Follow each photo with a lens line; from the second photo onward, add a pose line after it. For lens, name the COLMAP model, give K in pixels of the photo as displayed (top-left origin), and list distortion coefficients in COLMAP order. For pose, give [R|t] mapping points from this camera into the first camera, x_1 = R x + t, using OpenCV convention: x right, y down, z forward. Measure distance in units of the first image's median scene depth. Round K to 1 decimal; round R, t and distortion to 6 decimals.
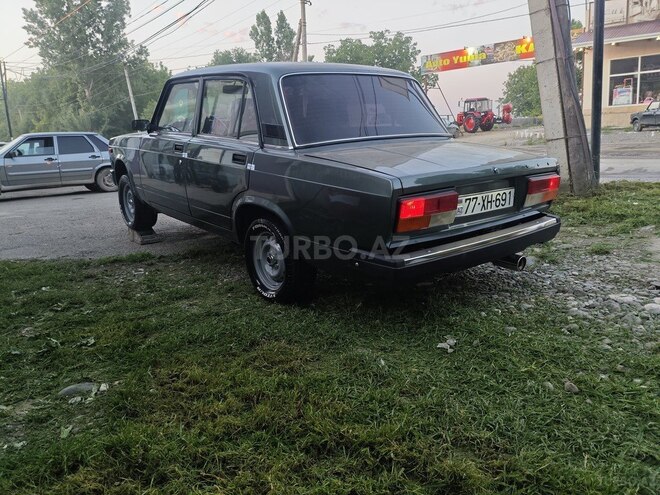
lens RADIAL K [[508.0, 0, 324.6], [0, 508.0, 248.7], [0, 0, 1]] dist [0.036331, -0.064180]
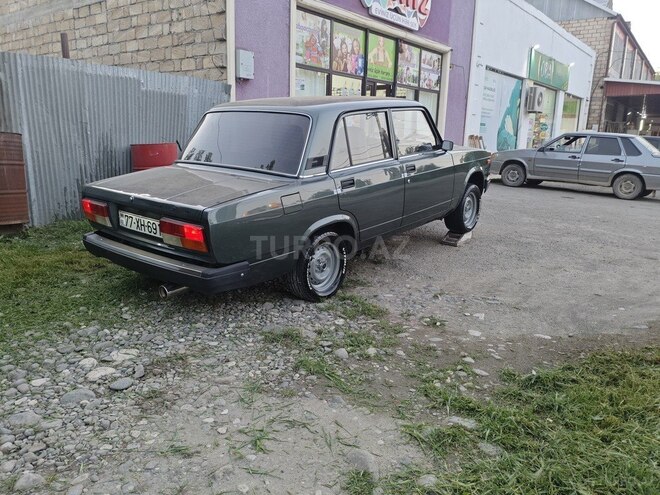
lens RADIAL K [[508.0, 0, 333.1], [0, 508.0, 246.1], [0, 0, 1]] dist [0.036331, -0.064180]
pose [[0.224621, 0.279417, -0.933527, 1.181198], [-0.258305, 0.940810, 0.219445, -0.321692], [0.939587, 0.191842, 0.283500, 0.819434]]
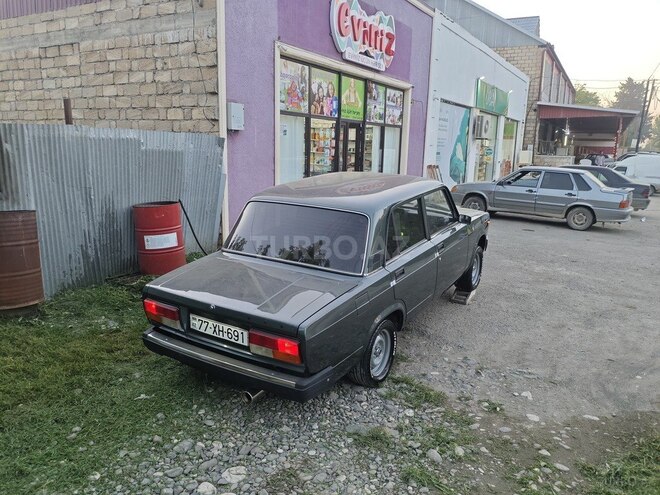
lens RADIAL K [[508.0, 0, 335.6], [0, 508.0, 245.1], [0, 0, 1]] dist [0.036331, -0.064180]
pose [[0.347683, 0.254787, -0.902331, 1.124140], [-0.256768, 0.951454, 0.169720, -0.433820], [0.901769, 0.172681, 0.396225, 0.542058]]
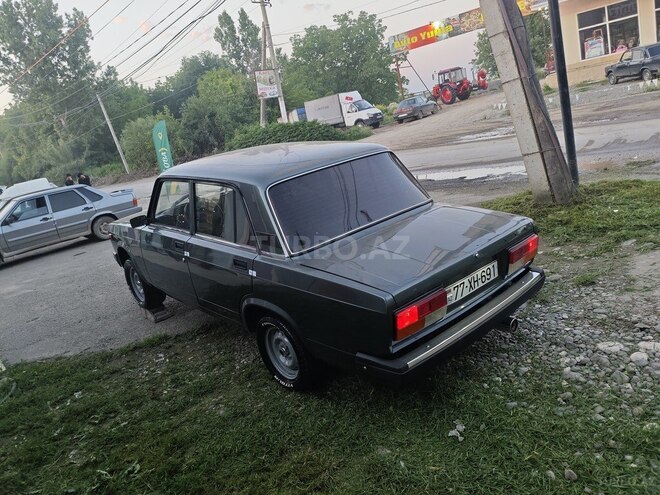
lens RADIAL K [[508.0, 0, 319.7], [0, 508.0, 247.5], [0, 0, 1]] dist [0.036331, -0.064180]
pose [[0.987879, -0.155035, -0.007677, 0.010817], [0.155181, 0.987564, 0.025211, -0.181543], [0.003673, -0.026097, 0.999653, -0.062969]]
